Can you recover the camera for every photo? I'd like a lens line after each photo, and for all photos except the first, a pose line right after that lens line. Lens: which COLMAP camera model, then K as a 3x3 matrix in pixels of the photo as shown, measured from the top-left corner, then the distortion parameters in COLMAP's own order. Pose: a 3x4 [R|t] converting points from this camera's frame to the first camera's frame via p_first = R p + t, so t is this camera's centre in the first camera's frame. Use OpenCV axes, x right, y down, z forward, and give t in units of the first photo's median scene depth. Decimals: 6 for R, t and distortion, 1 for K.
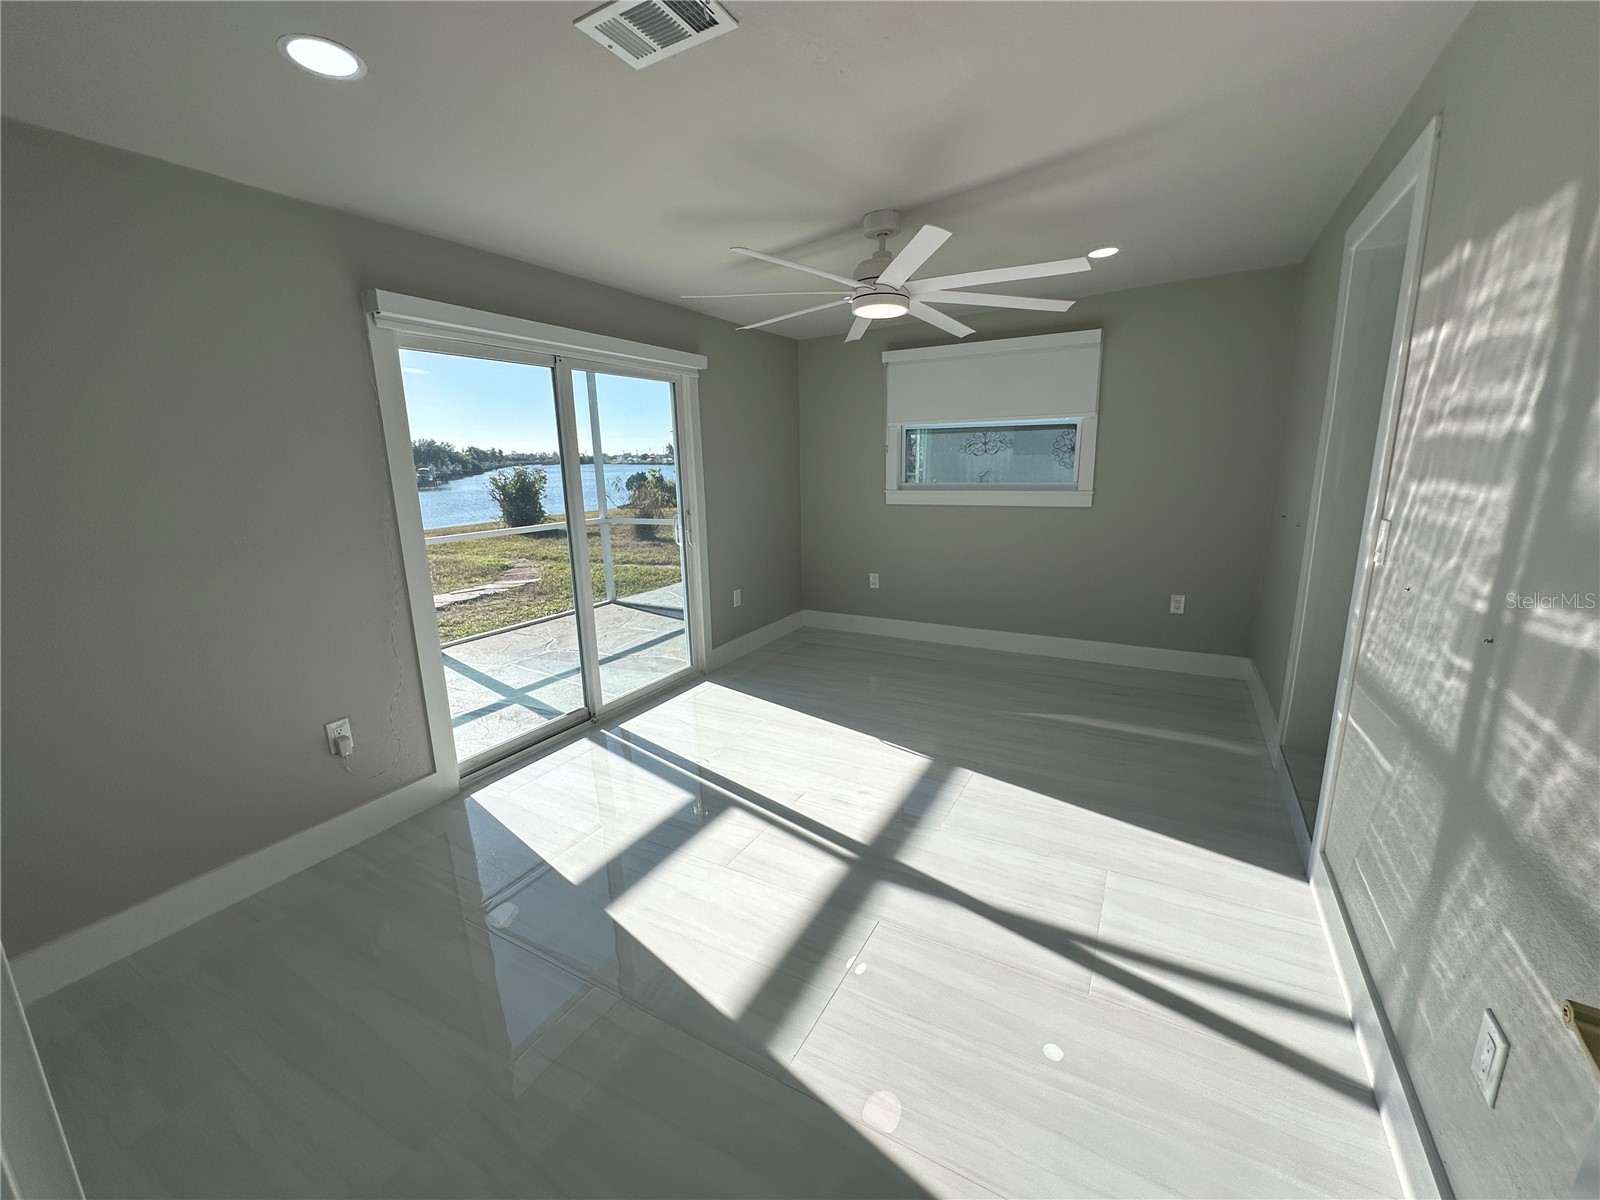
lens RADIAL K [[648.0, 0, 800.0], [0, 648.0, 600.0], [0, 0, 1]] dist [-0.001311, 0.000099]
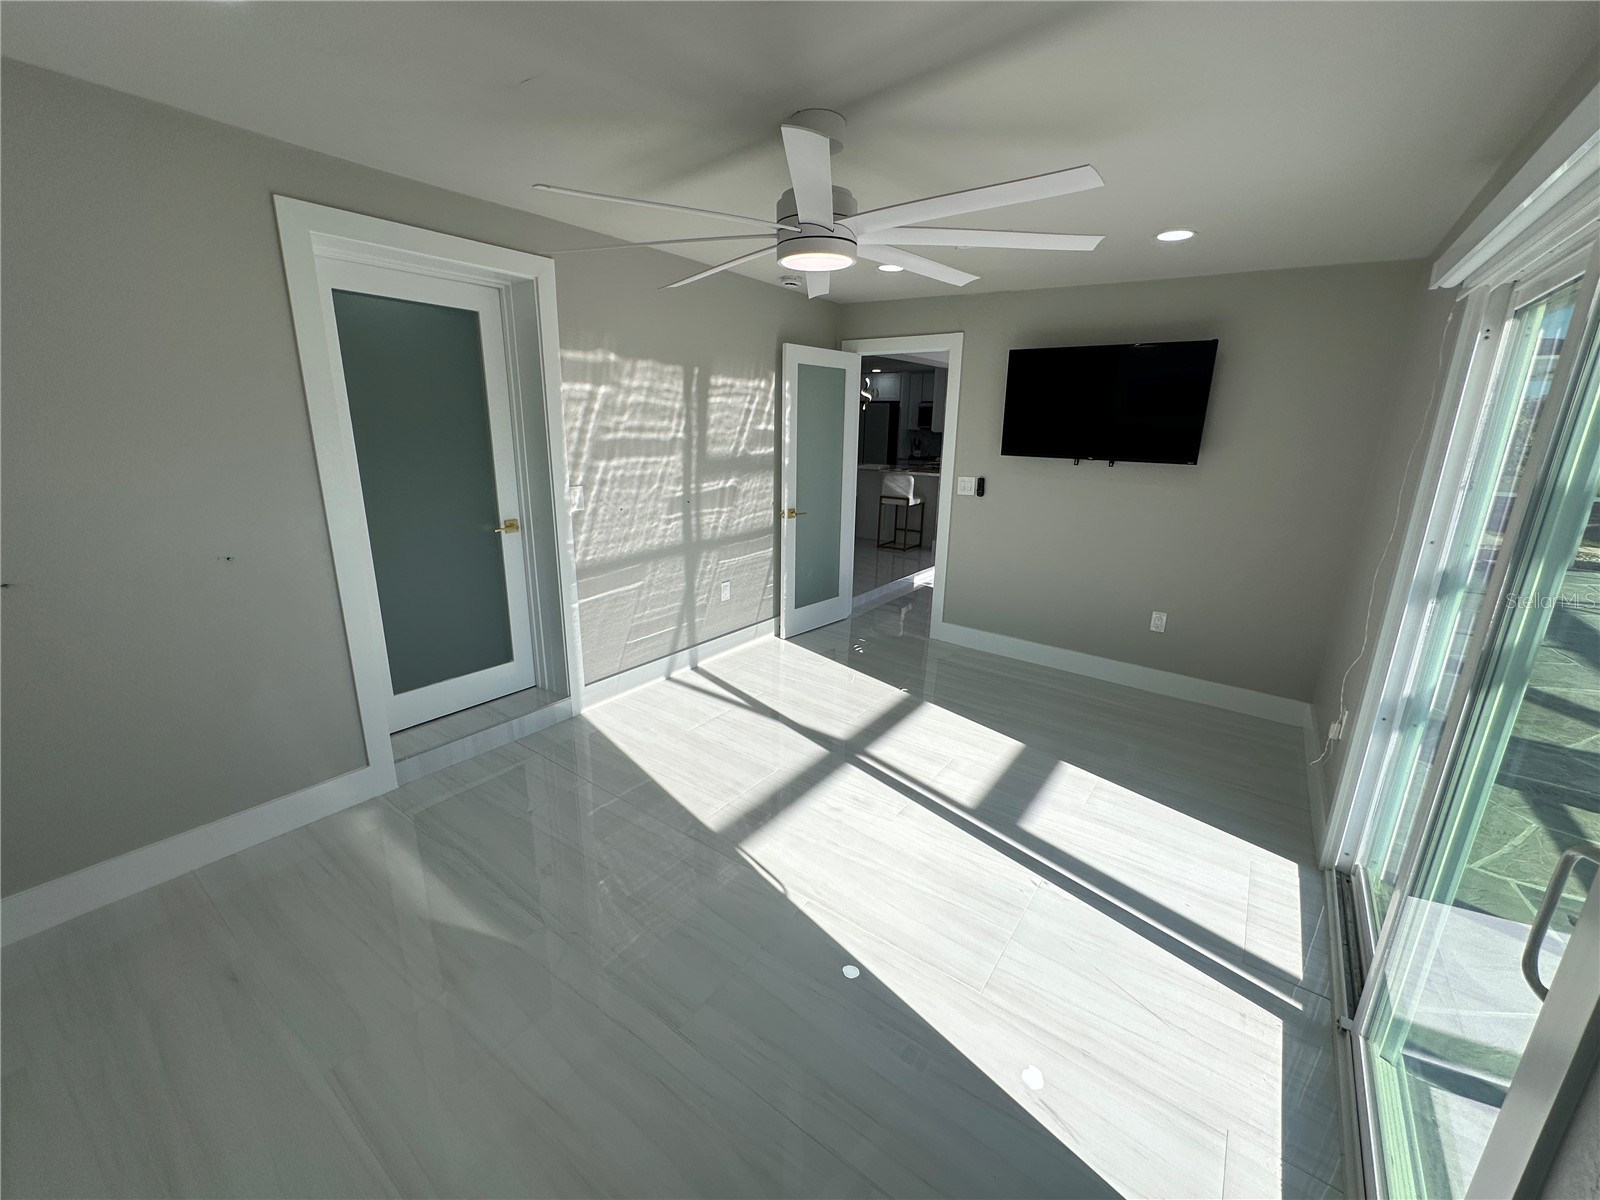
lens RADIAL K [[648.0, 0, 800.0], [0, 648.0, 600.0], [0, 0, 1]] dist [-0.001311, 0.000099]
pose [[-0.993215, -0.026175, 0.113305, 0.091137], [0.029378, 0.886257, 0.462261, -0.756357], [-0.112517, 0.462454, -0.879475, 3.079524]]
